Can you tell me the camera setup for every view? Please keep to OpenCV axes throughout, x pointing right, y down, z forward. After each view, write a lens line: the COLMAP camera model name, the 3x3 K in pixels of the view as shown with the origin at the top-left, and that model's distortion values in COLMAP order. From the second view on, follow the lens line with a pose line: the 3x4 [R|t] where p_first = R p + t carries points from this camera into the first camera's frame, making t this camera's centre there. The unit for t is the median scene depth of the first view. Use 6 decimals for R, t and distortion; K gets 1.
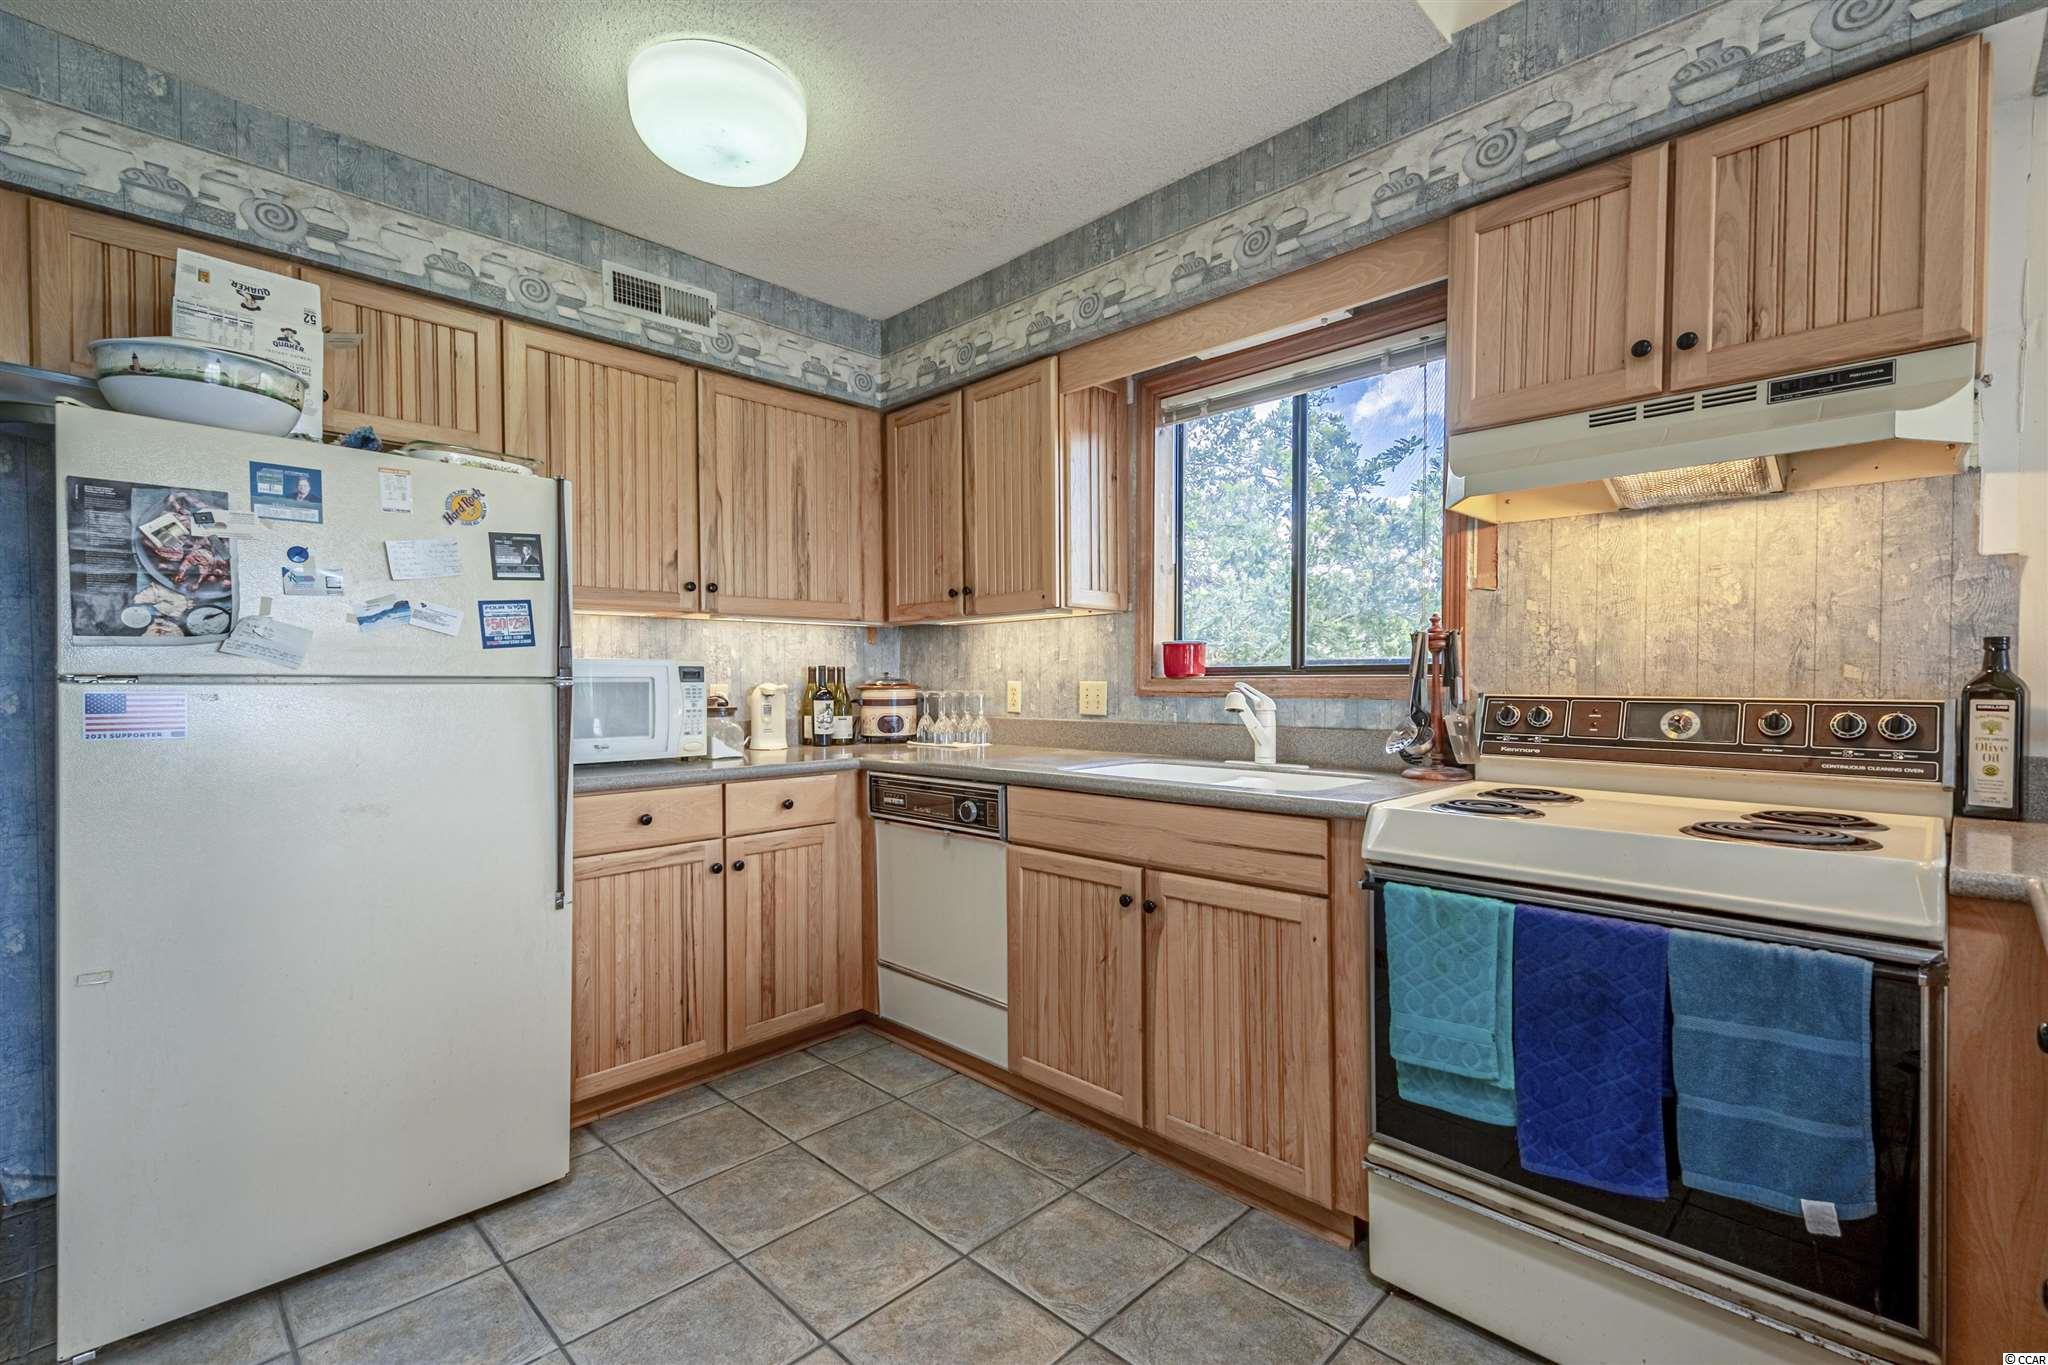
lens RADIAL K [[907.6, 0, 1022.5], [0, 907.6, 686.5], [0, 0, 1]] dist [0.036131, -0.009482]
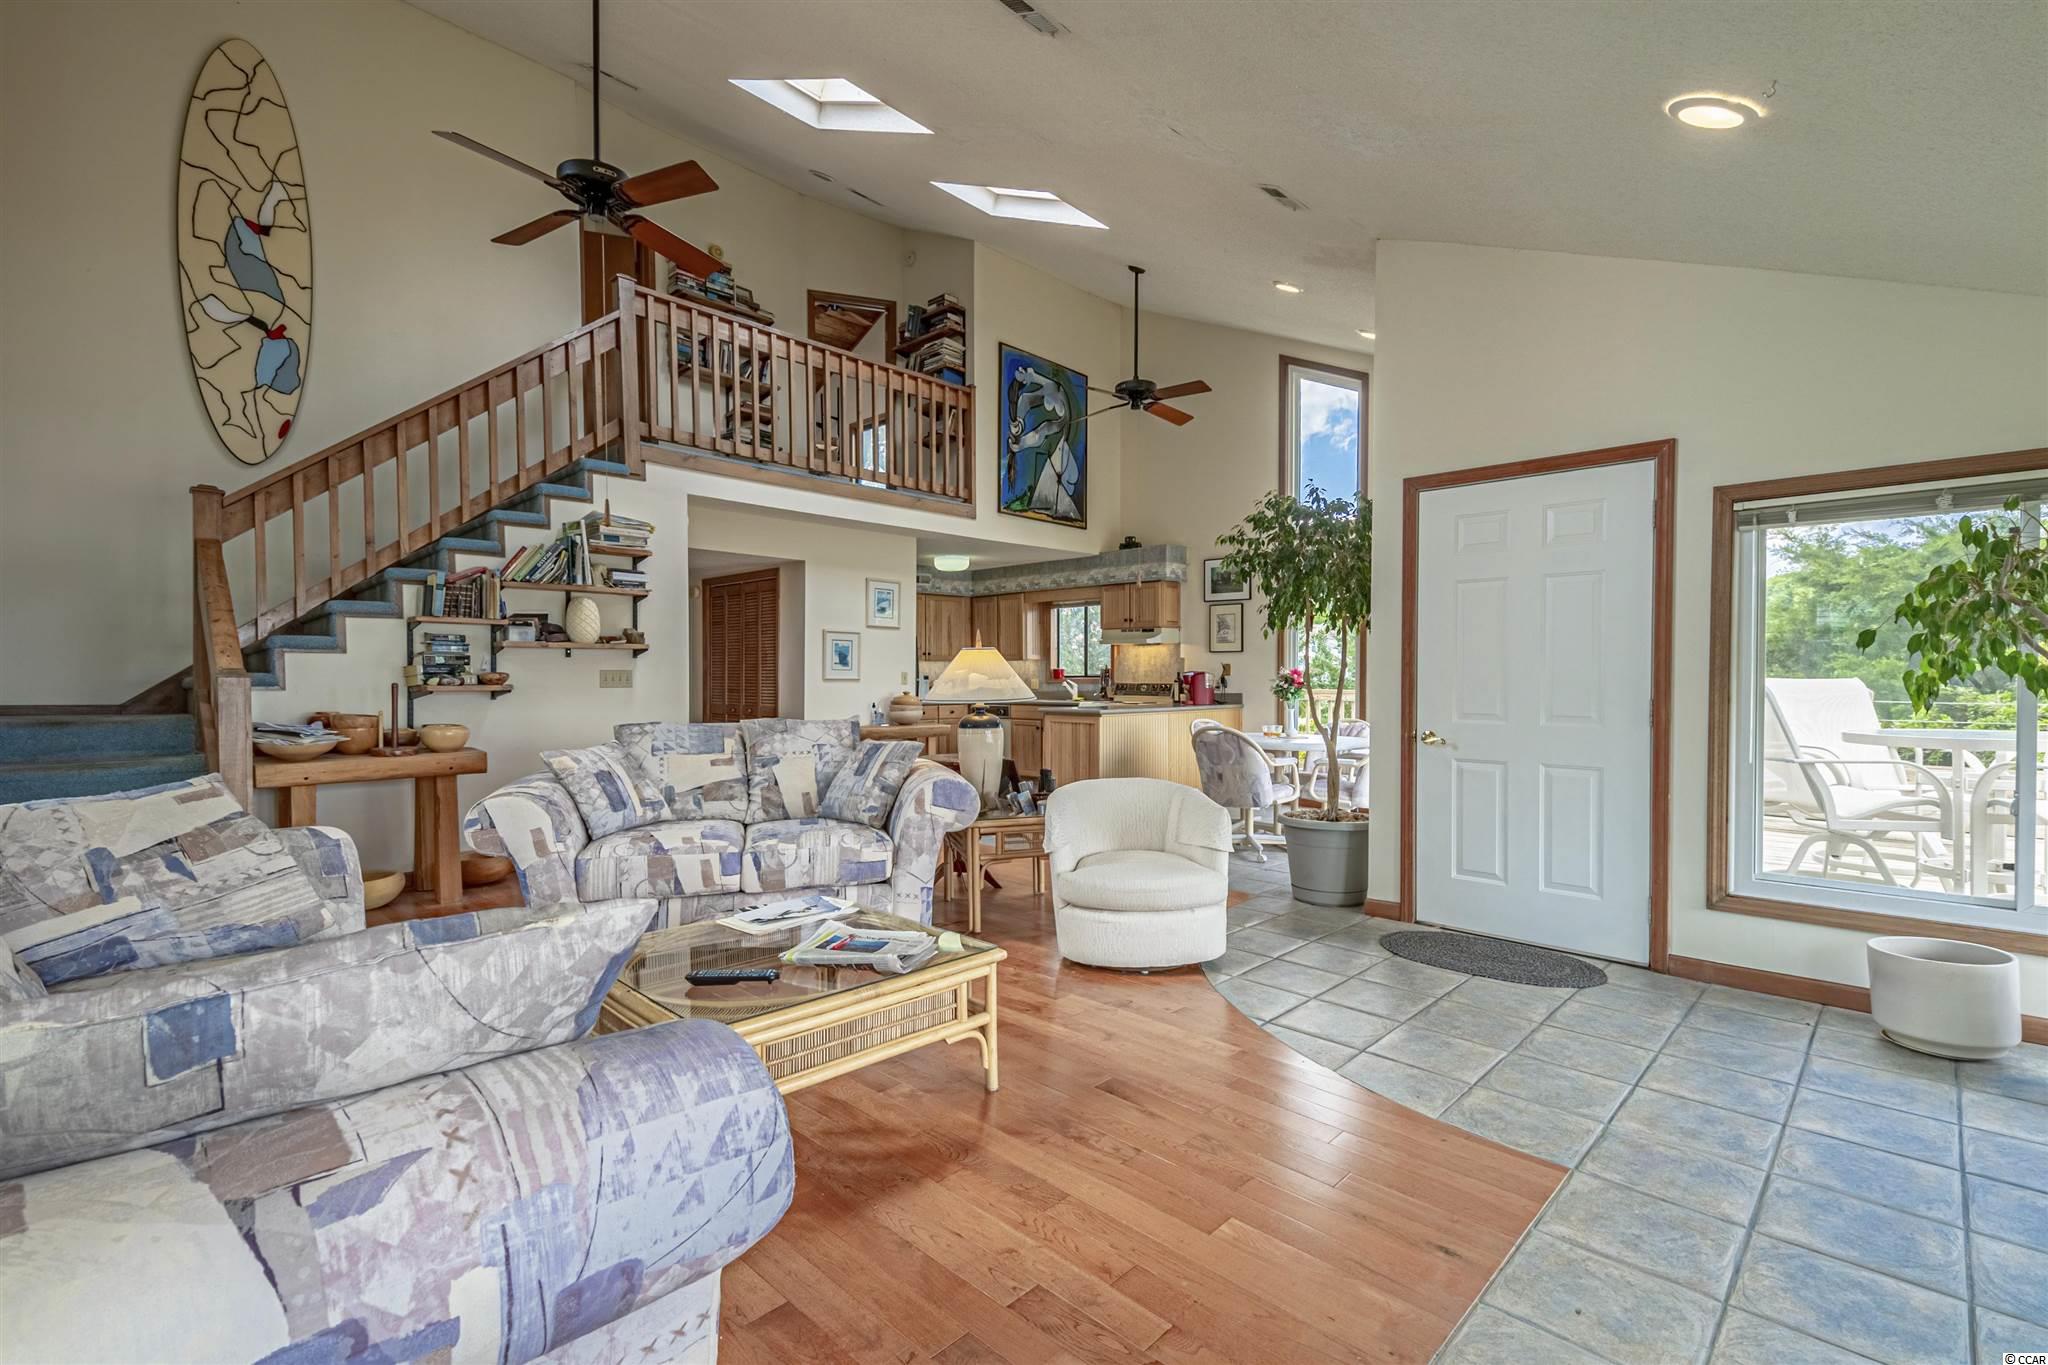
lens RADIAL K [[907.6, 0, 1011.1], [0, 907.6, 689.2], [0, 0, 1]] dist [0.036131, -0.009482]
pose [[0.999996, -0.001562, 0.002427, -0.030211], [0.001543, 0.999968, 0.007847, 0.006466], [-0.002439, -0.007843, 0.999966, -3.604453]]
